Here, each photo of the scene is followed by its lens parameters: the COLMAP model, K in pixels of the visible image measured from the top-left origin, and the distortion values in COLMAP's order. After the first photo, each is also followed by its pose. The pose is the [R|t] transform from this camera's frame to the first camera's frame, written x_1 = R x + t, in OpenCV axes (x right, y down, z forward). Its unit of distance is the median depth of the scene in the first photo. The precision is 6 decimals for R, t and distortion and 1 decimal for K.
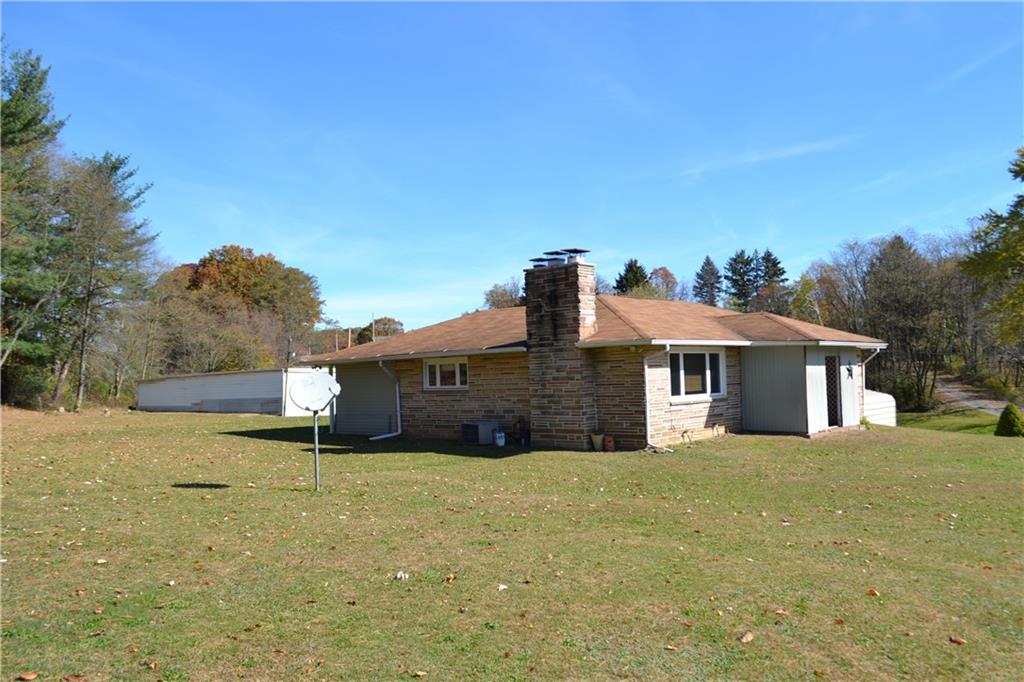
lens RADIAL K [[825.1, 0, 531.3], [0, 825.1, 360.8], [0, 0, 1]] dist [-0.085657, 0.013491]
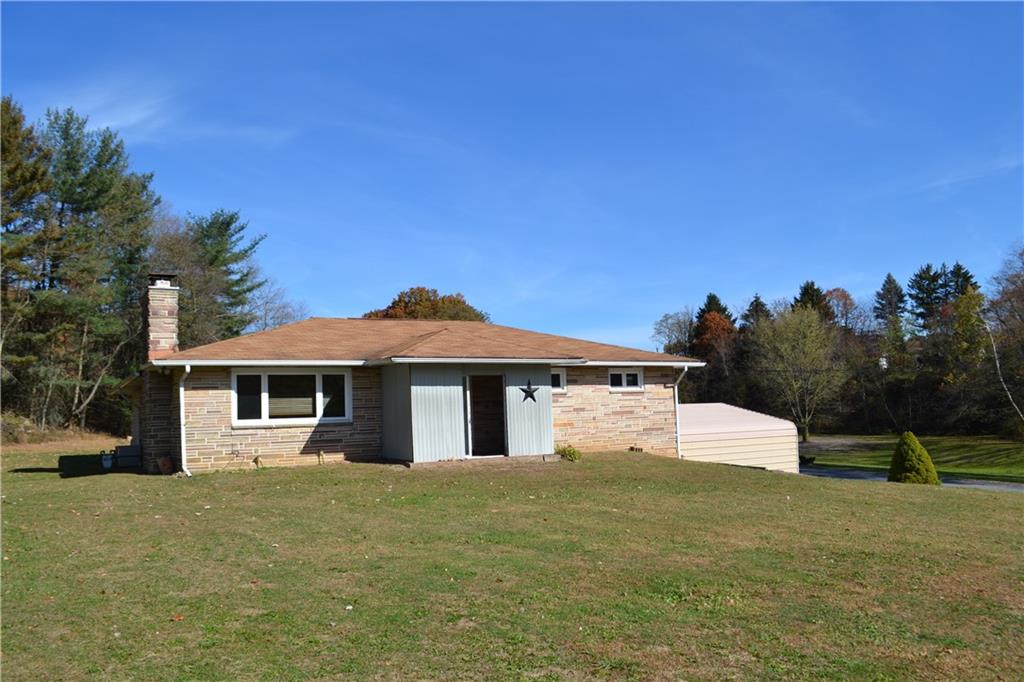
lens RADIAL K [[825.1, 0, 530.3], [0, 825.1, 361.8], [0, 0, 1]] dist [-0.085657, 0.013491]
pose [[0.954382, -0.025490, -0.297498, 0.102709], [0.013648, 0.999032, -0.041816, 0.002650], [0.298276, 0.035848, 0.953806, 0.025417]]
